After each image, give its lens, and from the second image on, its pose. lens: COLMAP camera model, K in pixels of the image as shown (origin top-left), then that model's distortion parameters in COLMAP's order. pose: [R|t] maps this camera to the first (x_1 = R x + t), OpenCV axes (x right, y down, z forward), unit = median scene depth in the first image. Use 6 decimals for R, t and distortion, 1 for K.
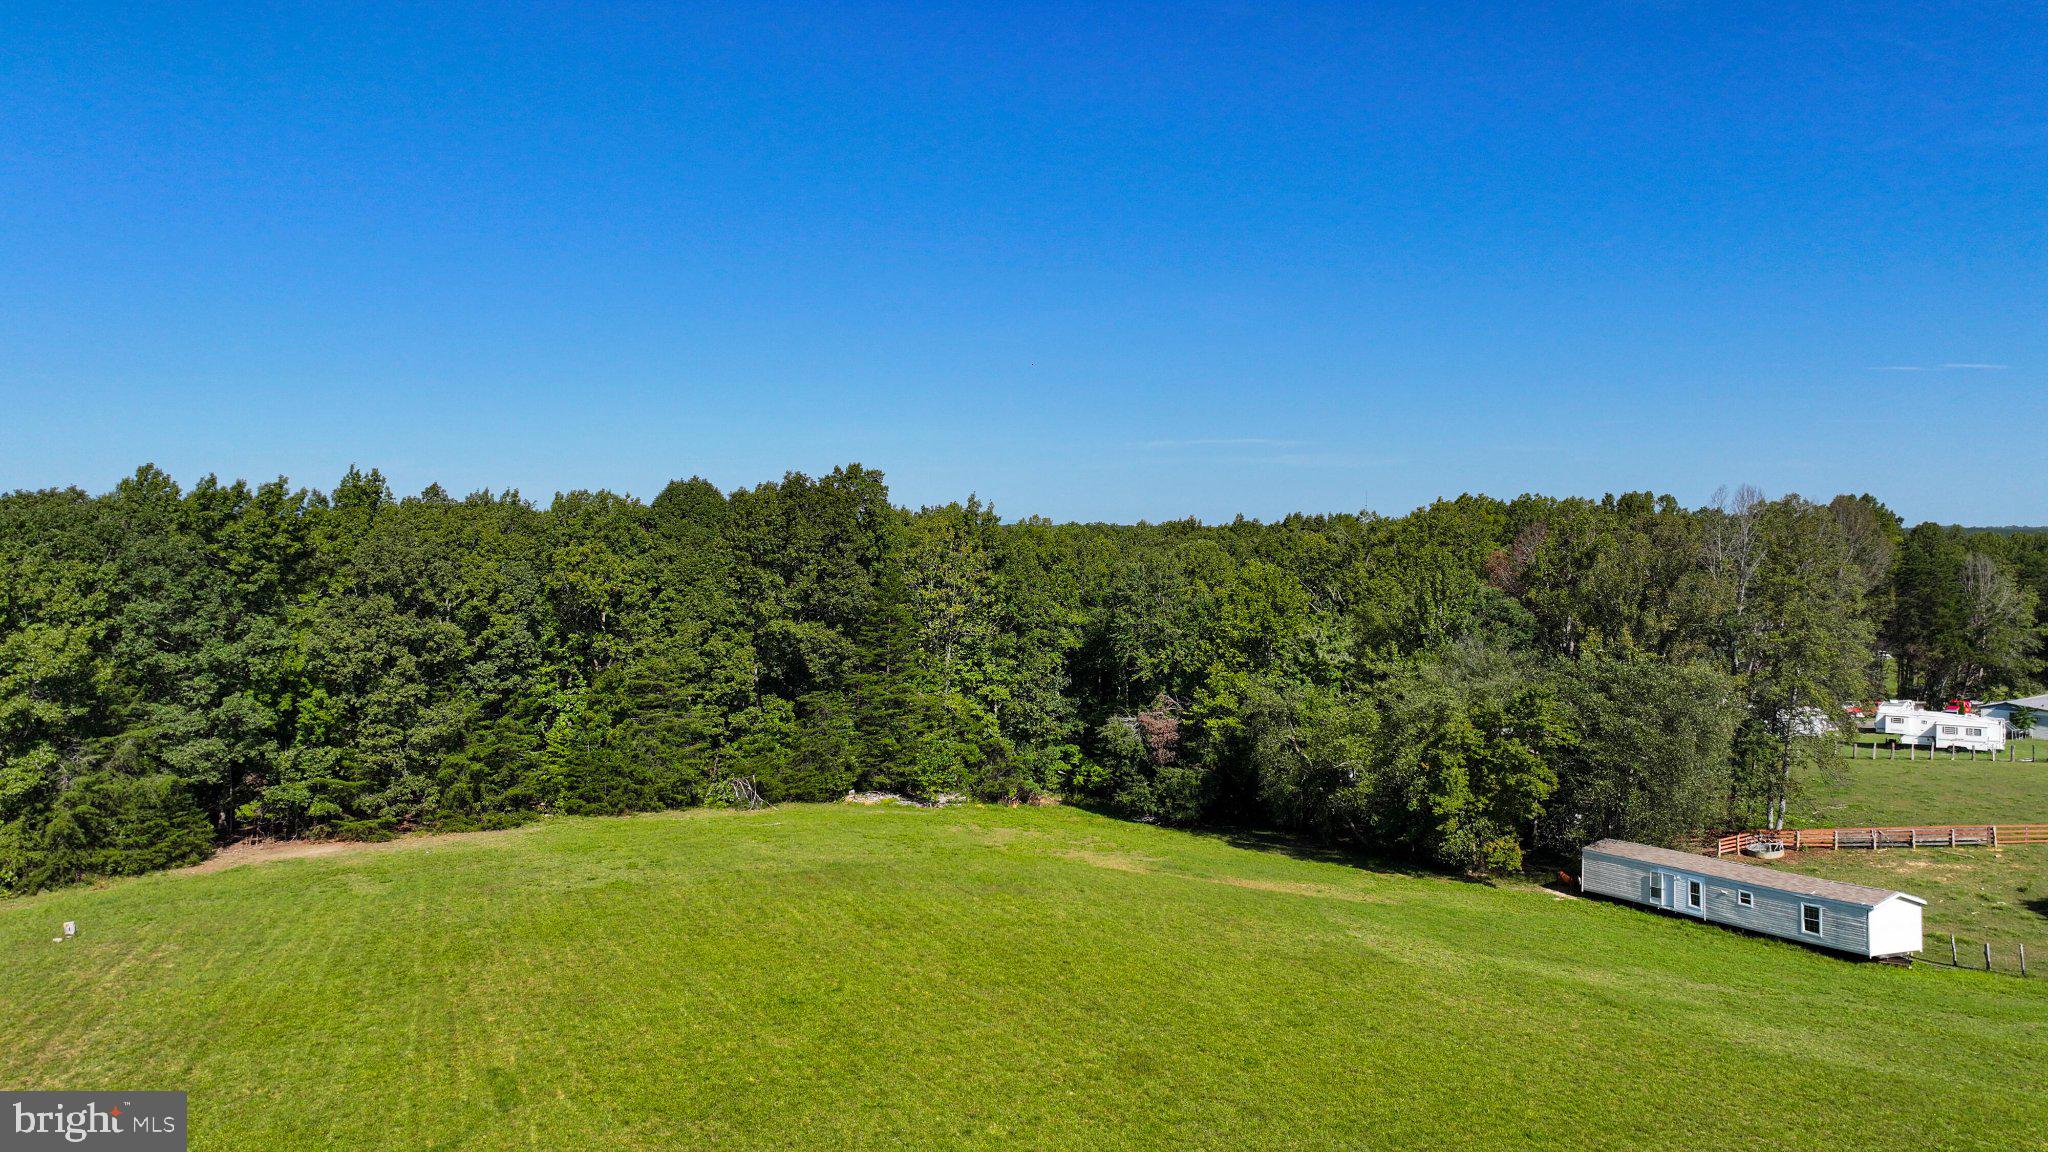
lens RADIAL K [[1449.2, 0, 1024.0], [0, 1449.2, 576.0], [0, 0, 1]] dist [0.004026, 0.006214]
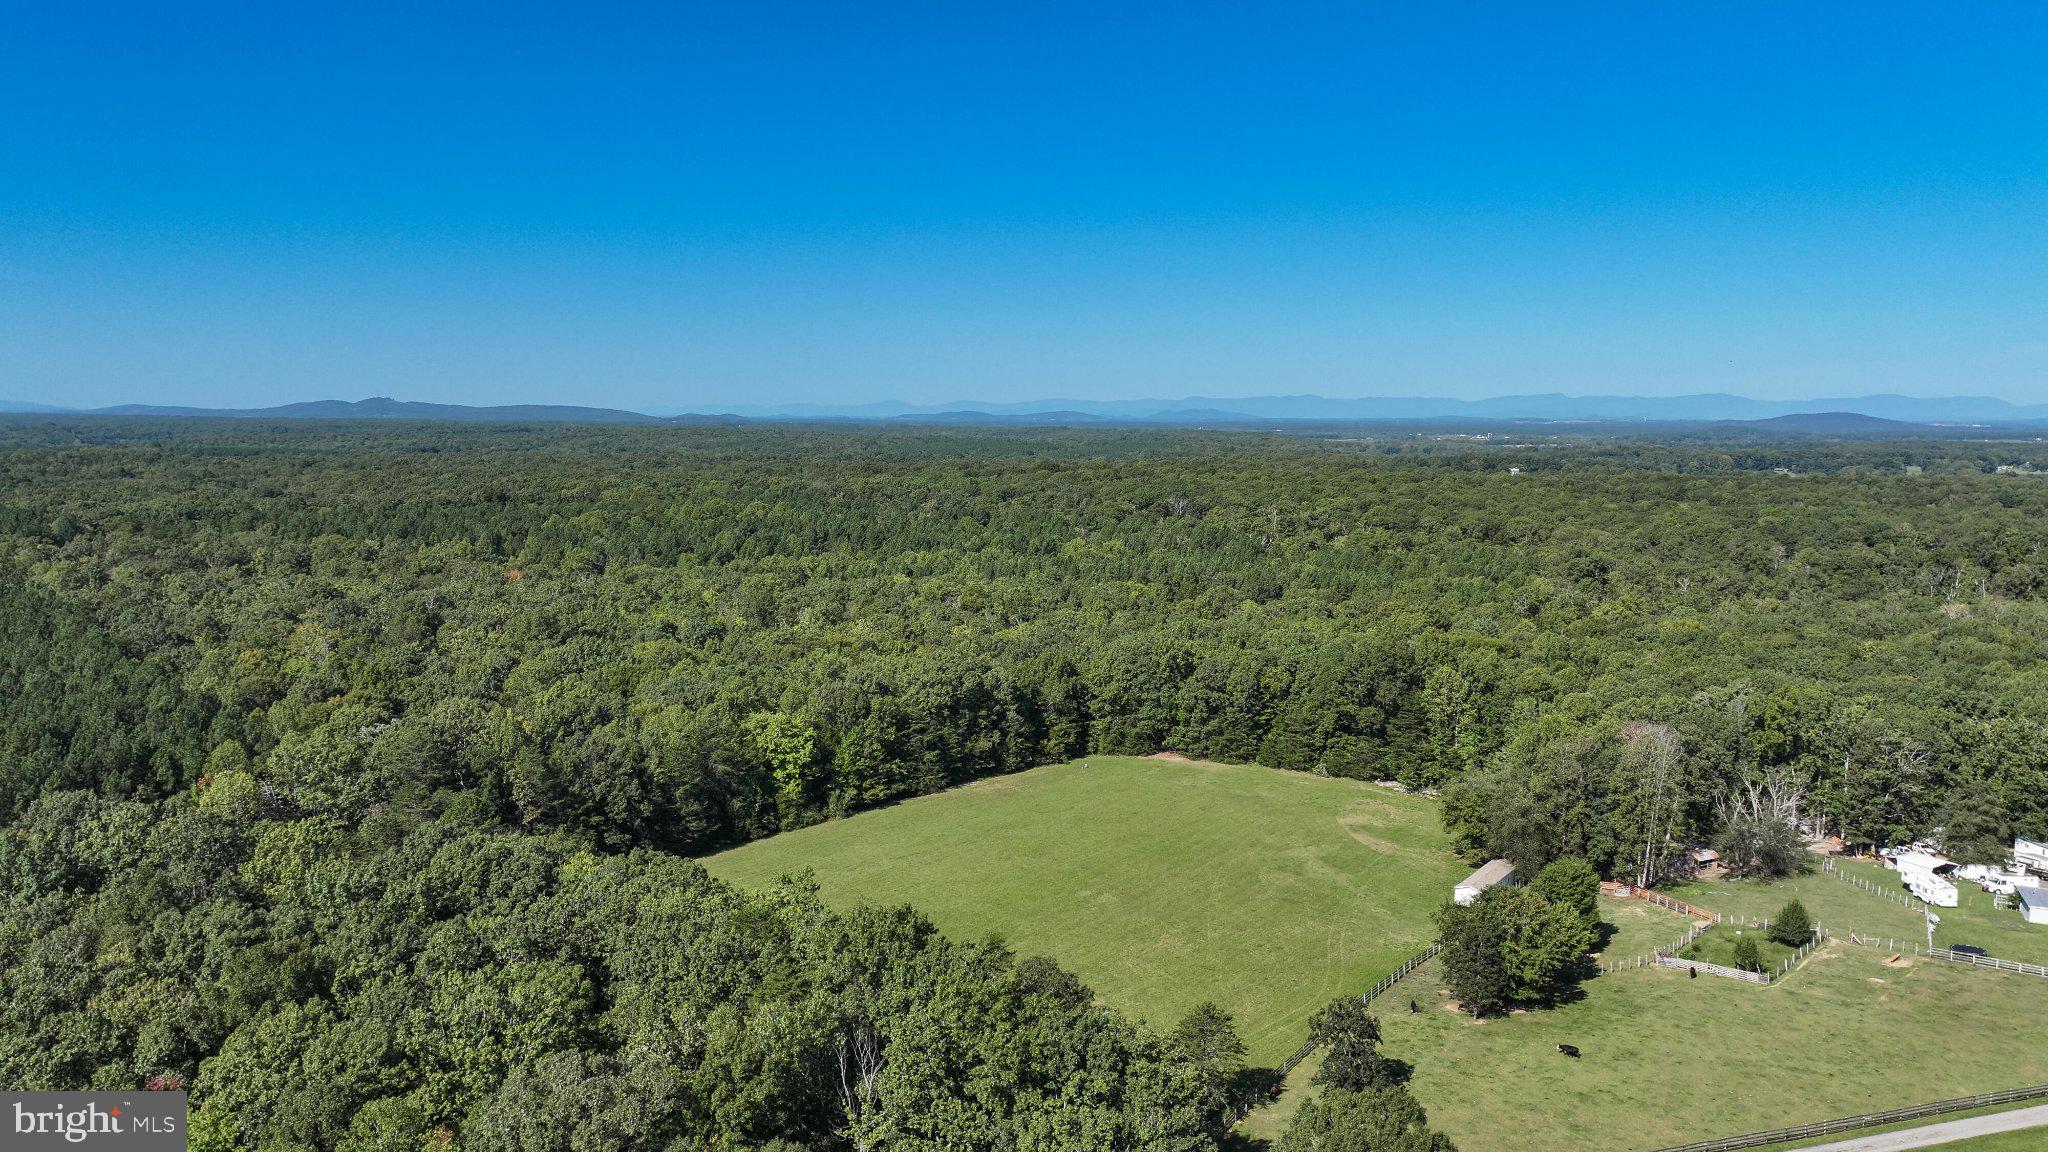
lens RADIAL K [[1449.2, 0, 1024.0], [0, 1449.2, 576.0], [0, 0, 1]] dist [0.004026, 0.006214]
pose [[0.516033, 0.090084, -0.851819, 1.844191], [-0.028051, 0.995698, 0.088306, -0.442928], [0.856109, -0.021674, 0.516340, -0.855283]]
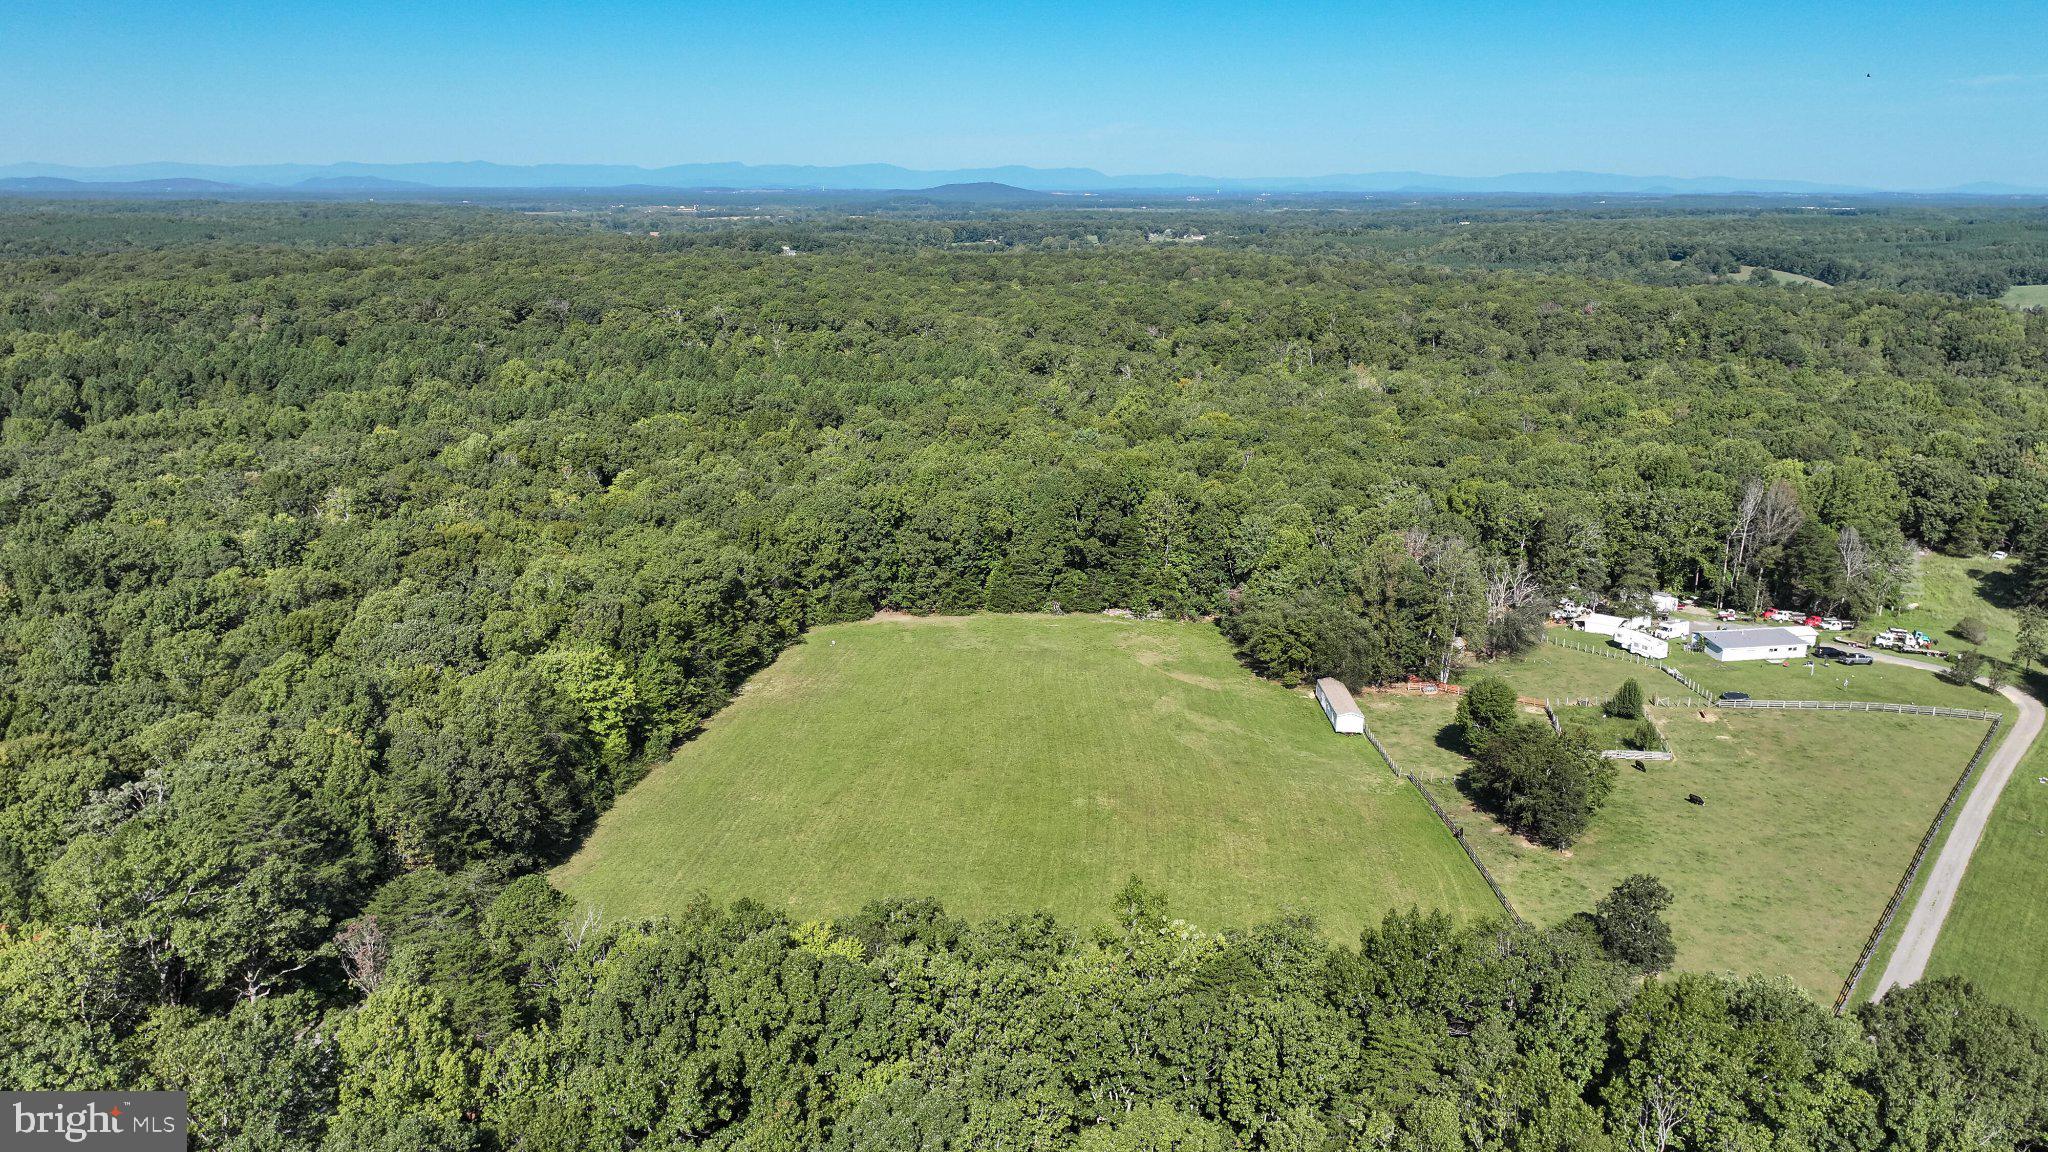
lens RADIAL K [[1449.2, 0, 1024.0], [0, 1449.2, 576.0], [0, 0, 1]] dist [0.004026, 0.006214]
pose [[0.891822, 0.116196, -0.437210, 0.930792], [-0.013969, 0.973063, 0.230114, -0.529110], [0.452171, -0.199113, 0.869422, -1.327155]]
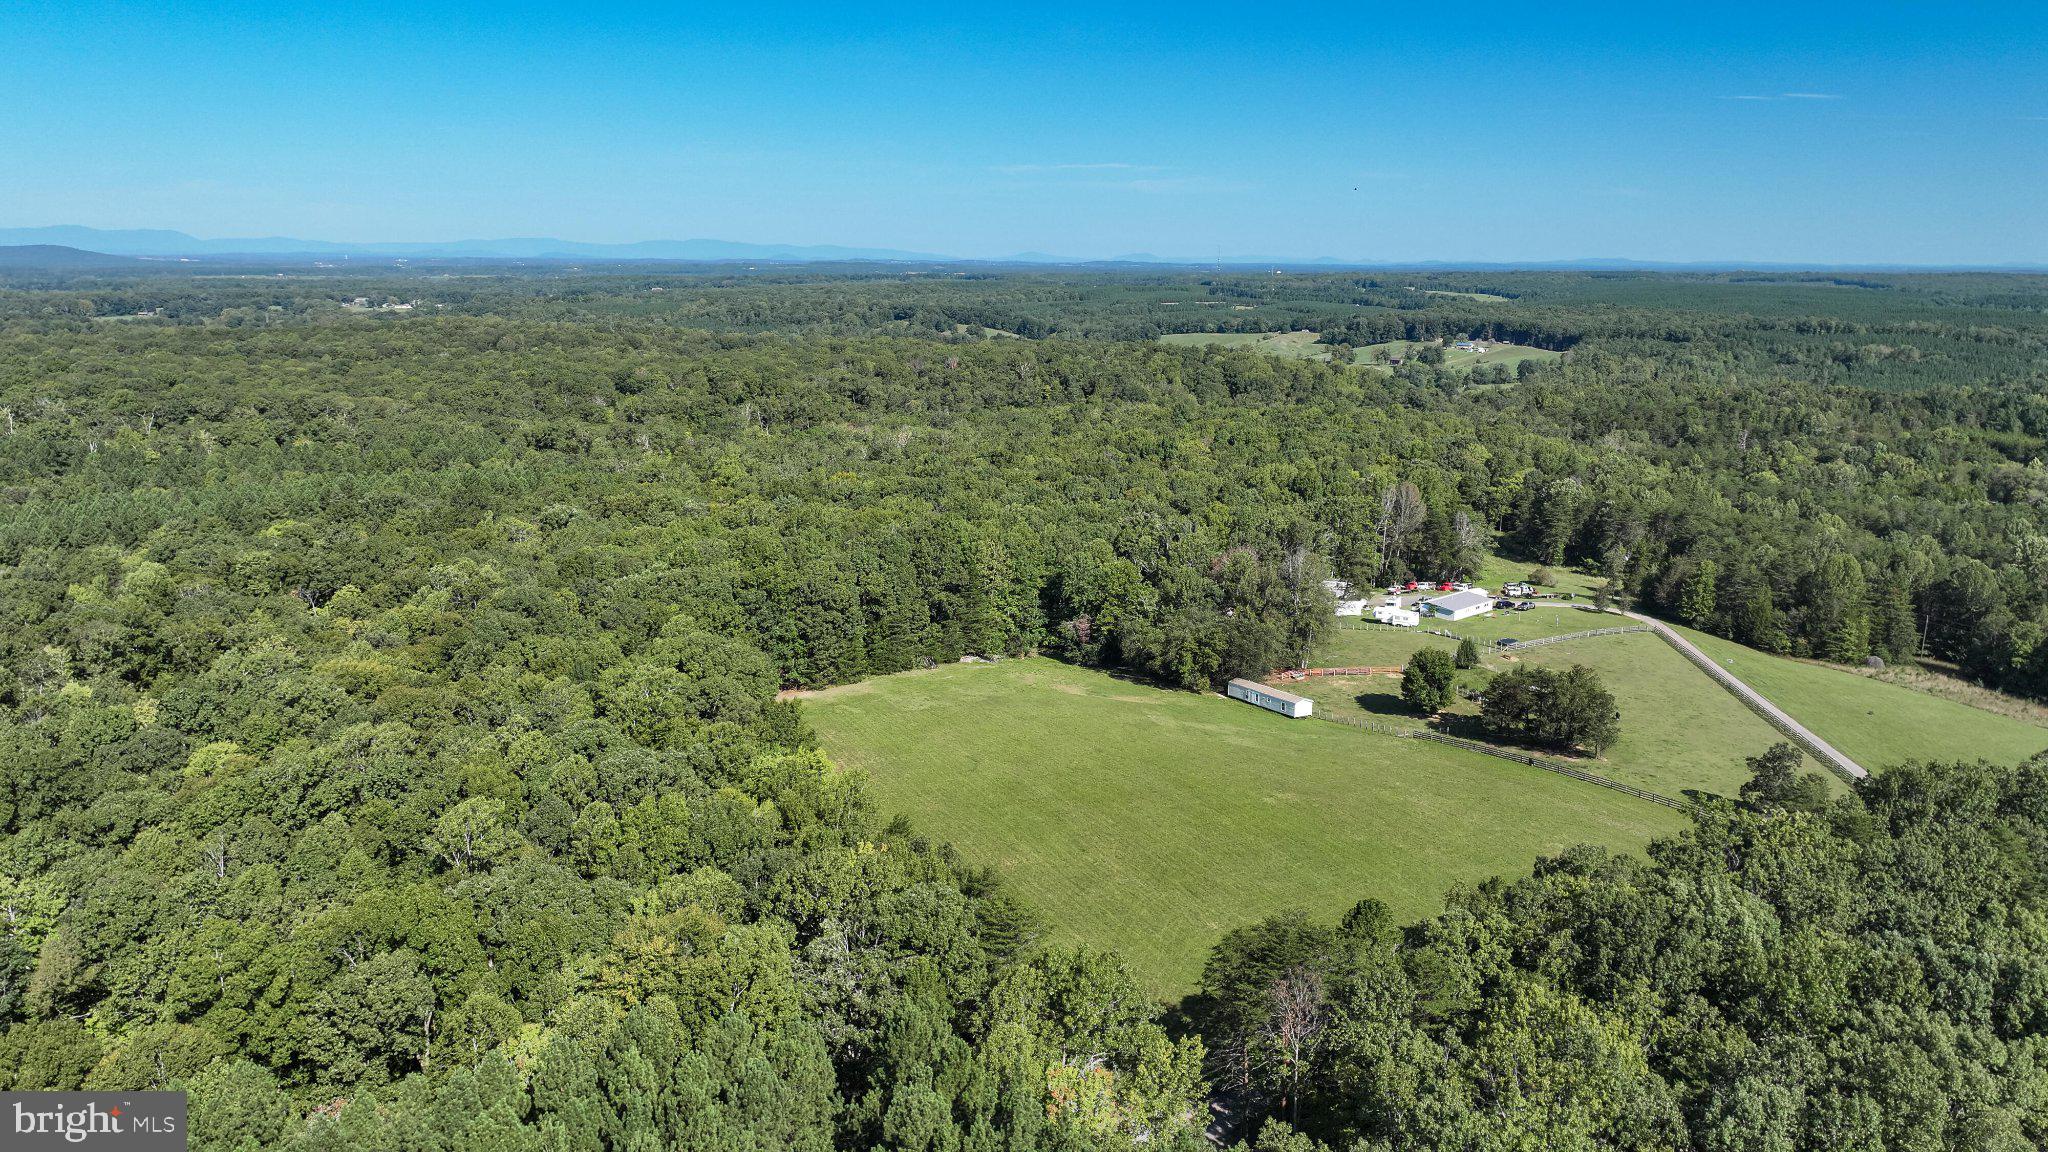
lens RADIAL K [[1449.2, 0, 1024.0], [0, 1449.2, 576.0], [0, 0, 1]] dist [0.004026, 0.006214]
pose [[0.994848, -0.020065, 0.099368, -0.299003], [0.001420, 0.982877, 0.184257, -0.523808], [-0.101363, -0.183167, 0.977842, -1.673160]]
